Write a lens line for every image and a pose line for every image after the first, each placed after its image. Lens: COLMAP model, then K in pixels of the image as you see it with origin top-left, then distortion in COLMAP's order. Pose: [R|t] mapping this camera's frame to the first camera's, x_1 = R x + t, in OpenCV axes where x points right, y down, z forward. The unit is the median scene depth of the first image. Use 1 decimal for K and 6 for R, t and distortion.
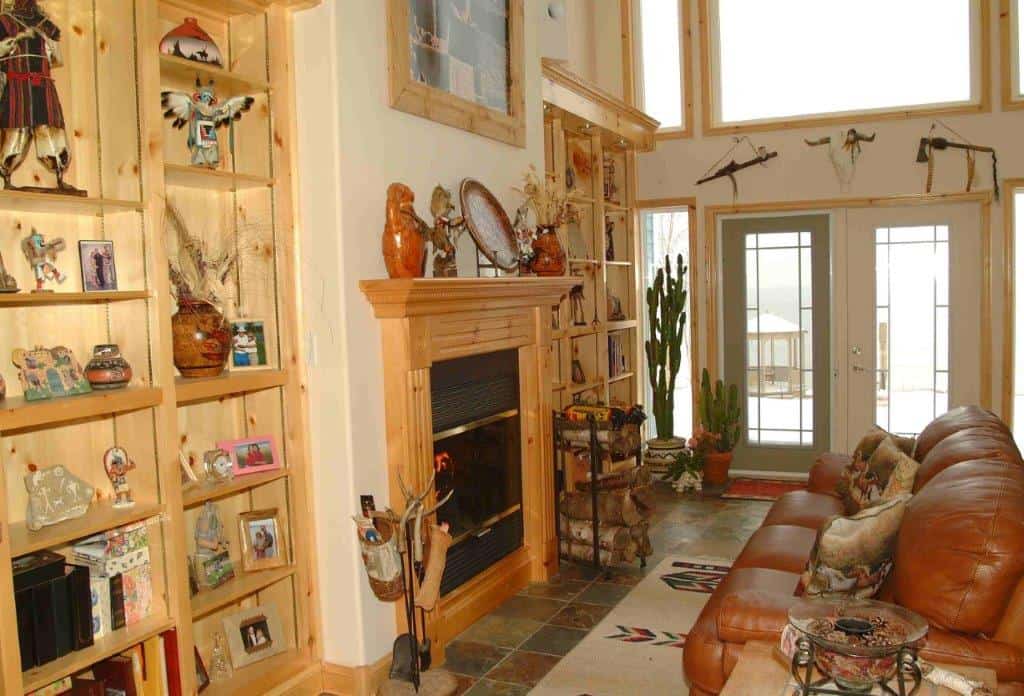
lens RADIAL K [[903.7, 0, 512.0], [0, 903.7, 348.0], [0, 0, 1]] dist [-0.129743, 0.086321]
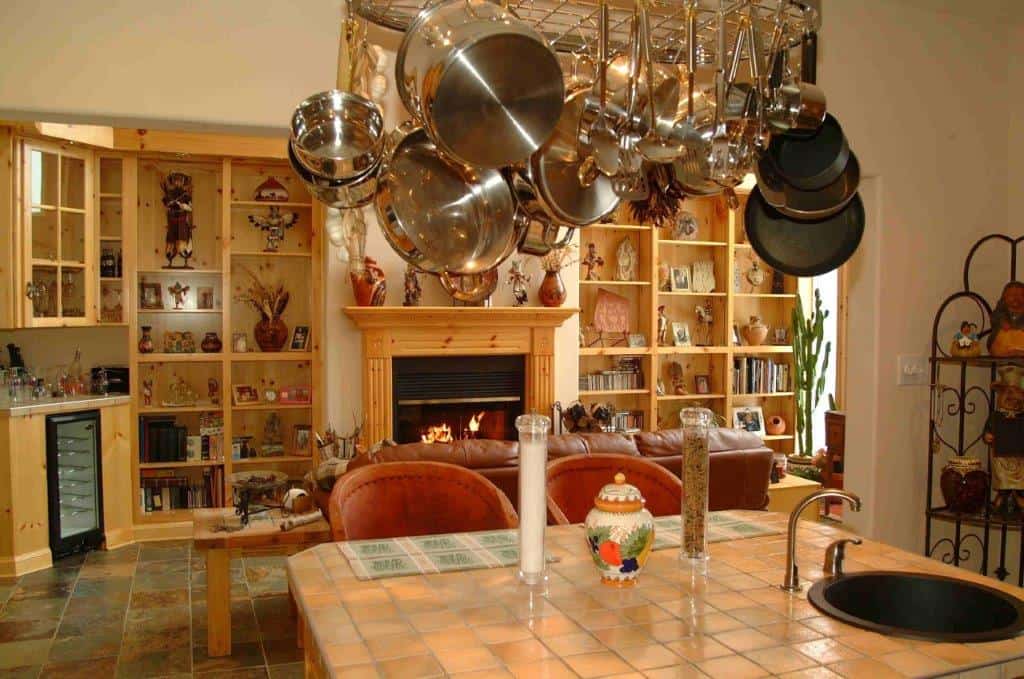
lens RADIAL K [[876.6, 0, 512.0], [0, 876.6, 339.5], [0, 0, 1]] dist [-0.108880, 0.009382]
pose [[0.708570, 0.057773, -0.703272, 0.939407], [-0.072852, 0.997306, 0.008526, -0.035364], [0.701870, 0.045194, 0.710870, -0.017122]]
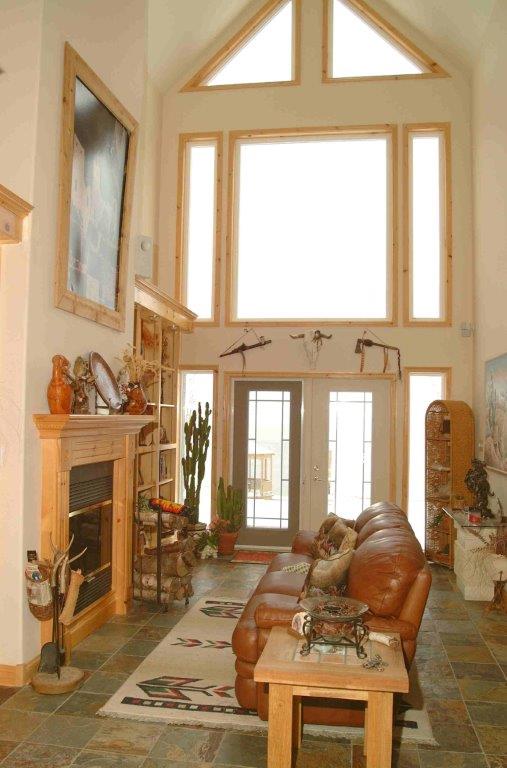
lens RADIAL K [[657.5, 0, 253.5], [0, 657.5, 384.0], [0, 0, 1]] dist [-0.108880, 0.009382]
pose [[0.958077, 0.061892, 0.279744, -0.082592], [-0.028269, 0.992045, -0.122669, 0.001368], [-0.285111, 0.109618, 0.952206, -0.145099]]
